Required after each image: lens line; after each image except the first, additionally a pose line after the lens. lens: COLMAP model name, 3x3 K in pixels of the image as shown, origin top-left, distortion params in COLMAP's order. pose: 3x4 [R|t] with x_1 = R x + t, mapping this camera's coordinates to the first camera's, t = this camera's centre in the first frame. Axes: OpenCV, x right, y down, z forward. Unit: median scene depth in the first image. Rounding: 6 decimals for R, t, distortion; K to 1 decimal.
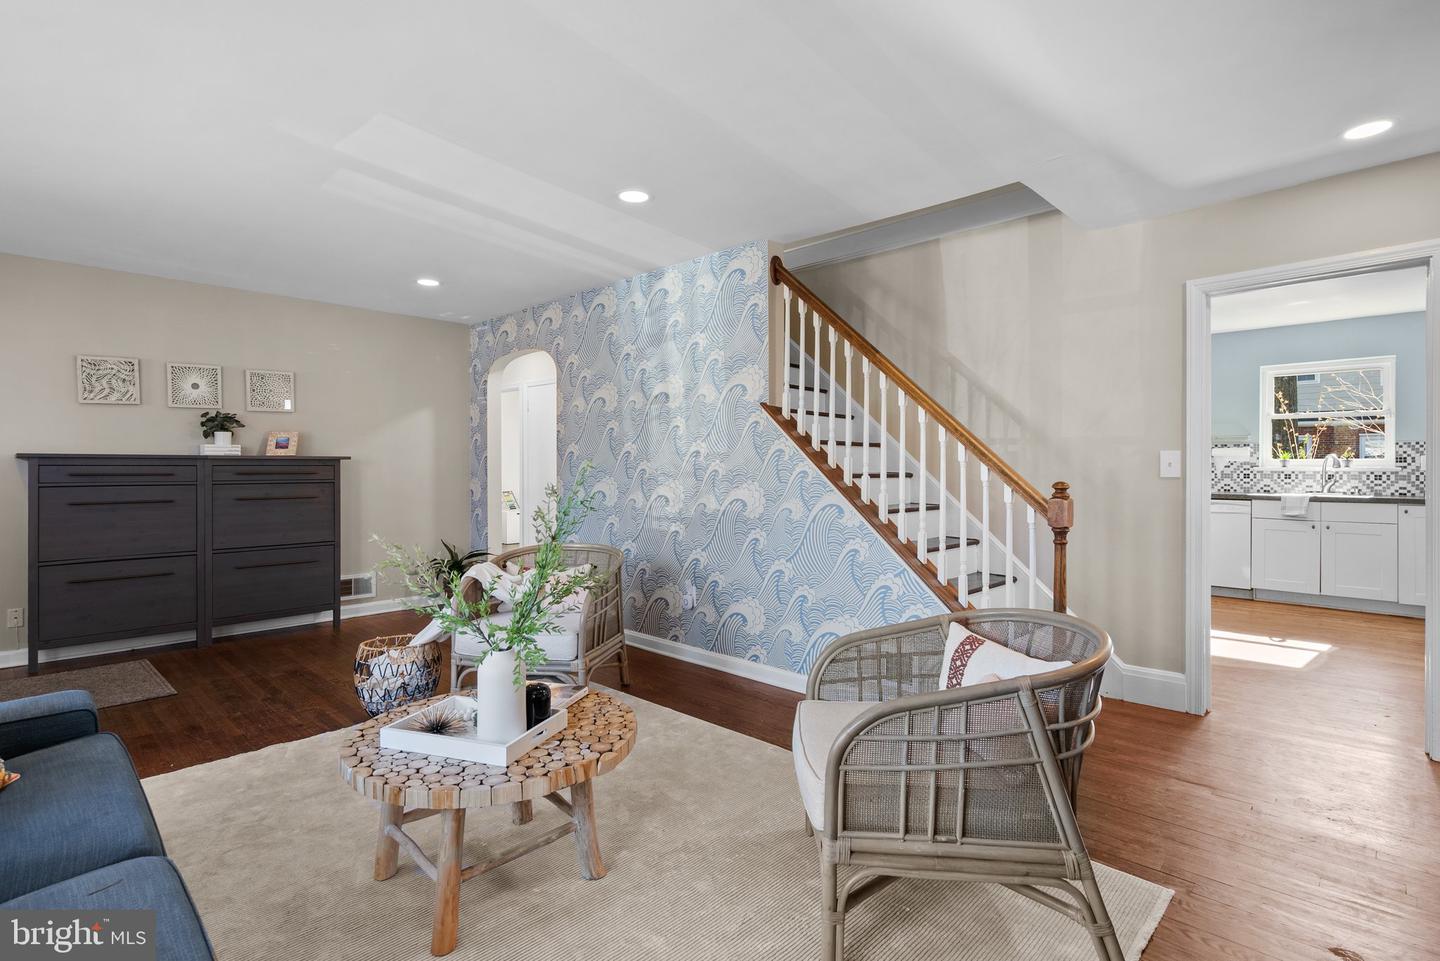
lens RADIAL K [[711.9, 0, 721.8], [0, 711.9, 468.9], [0, 0, 1]] dist [0.001139, 0.000545]
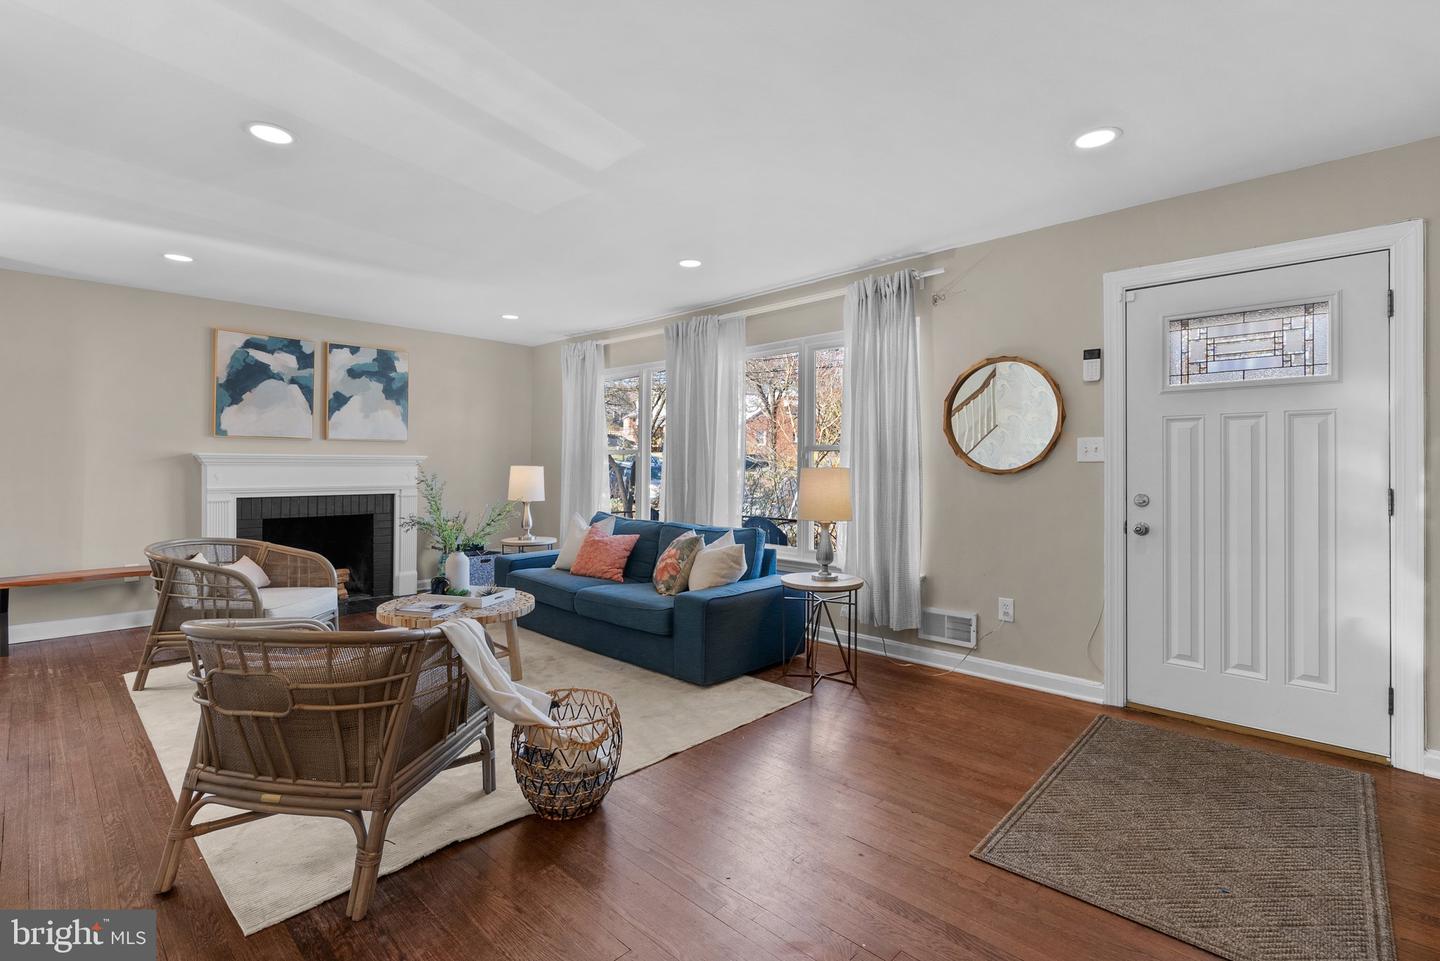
lens RADIAL K [[663.3, 0, 723.2], [0, 663.3, 465.2], [0, 0, 1]] dist [-0.004516, 0.000169]
pose [[-0.999909, -0.002230, -0.013295, -0.523425], [-0.002294, 0.999986, 0.004841, -0.006482], [0.013284, 0.004871, -0.999900, 1.454877]]
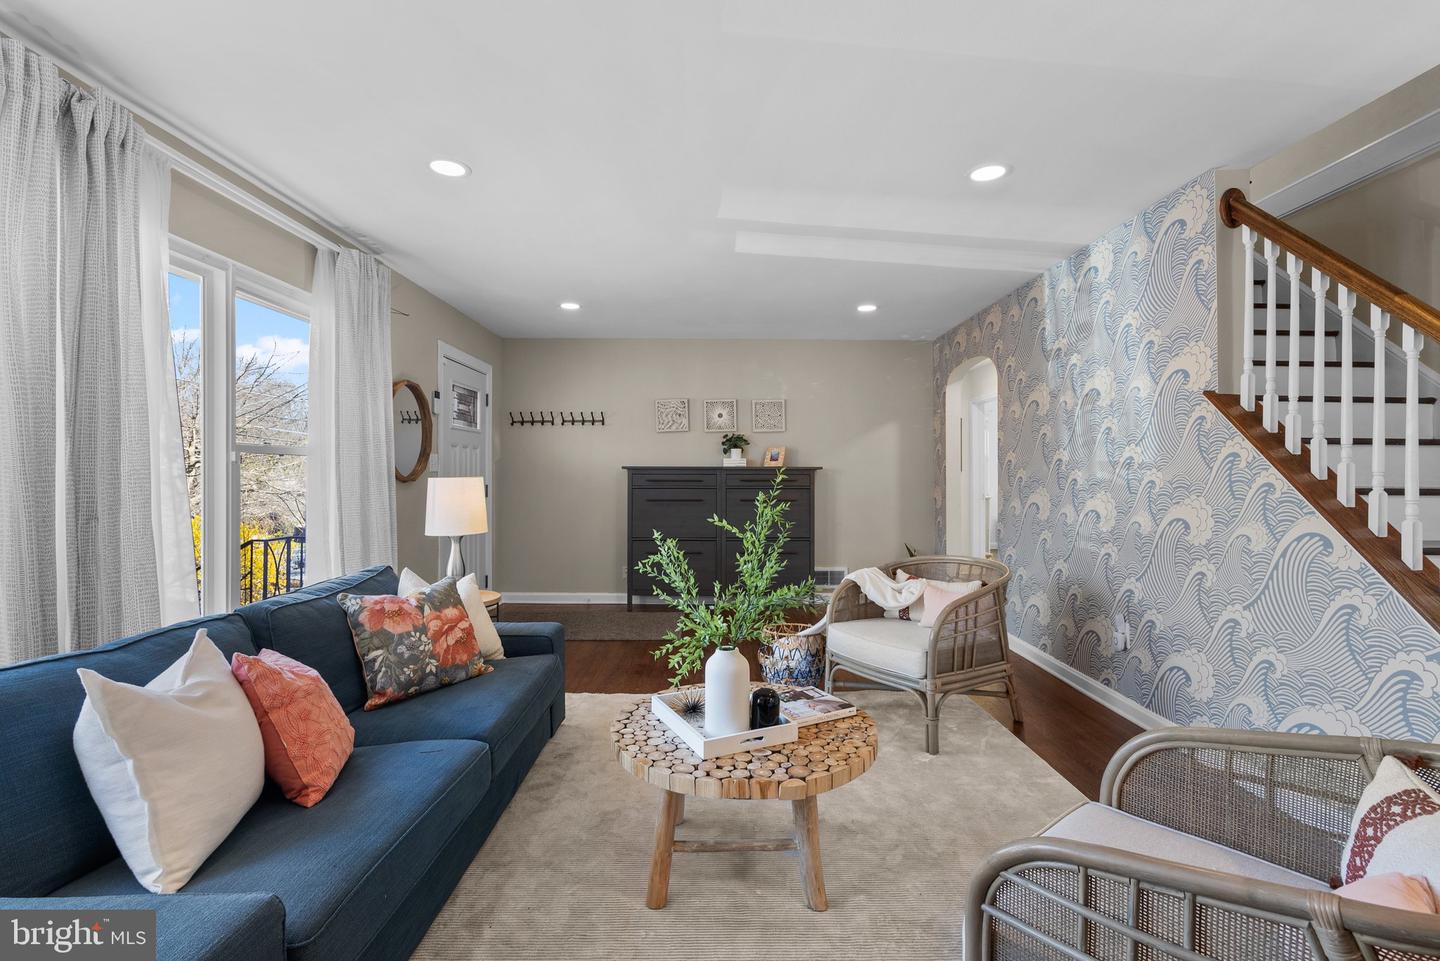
lens RADIAL K [[659.1, 0, 718.1], [0, 659.1, 471.7], [0, 0, 1]] dist [-0.001252, 0.000980]
pose [[0.698948, -0.001816, -0.715170, 0.189921], [-0.004377, 0.999967, -0.006817, -0.001573], [0.715159, 0.007895, 0.698917, 0.150284]]
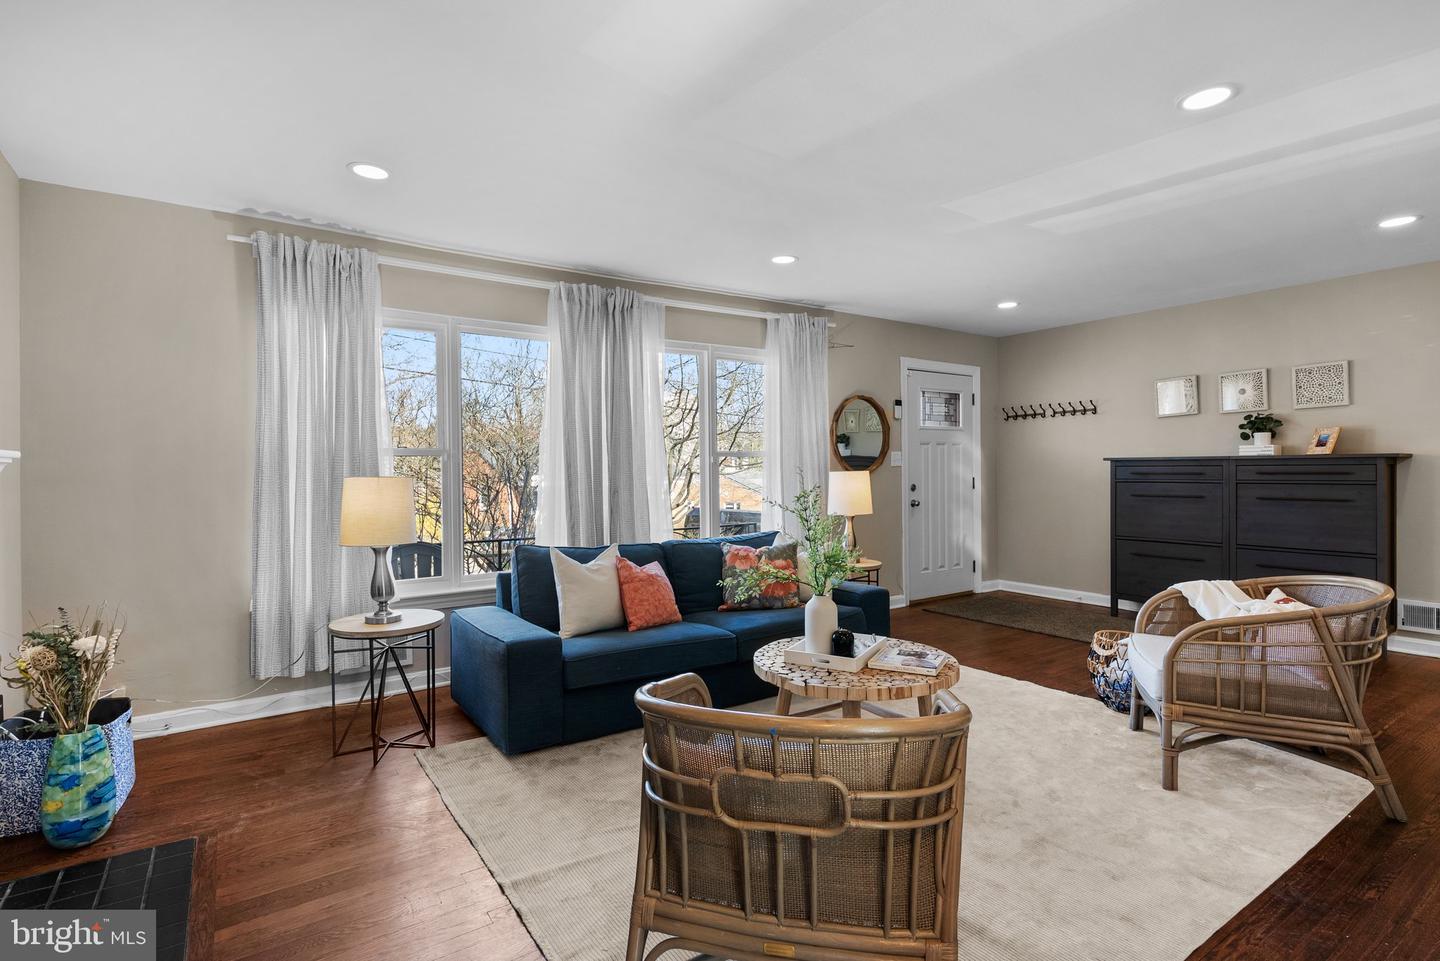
lens RADIAL K [[704.5, 0, 720.0], [0, 704.5, 480.5], [0, 0, 1]] dist [-0.000947, -0.000083]
pose [[-0.197464, 0.016612, -0.980169, 0.568671], [0.004348, 0.999861, 0.016070, -0.003162], [0.980301, -0.001088, -0.197508, 0.537163]]
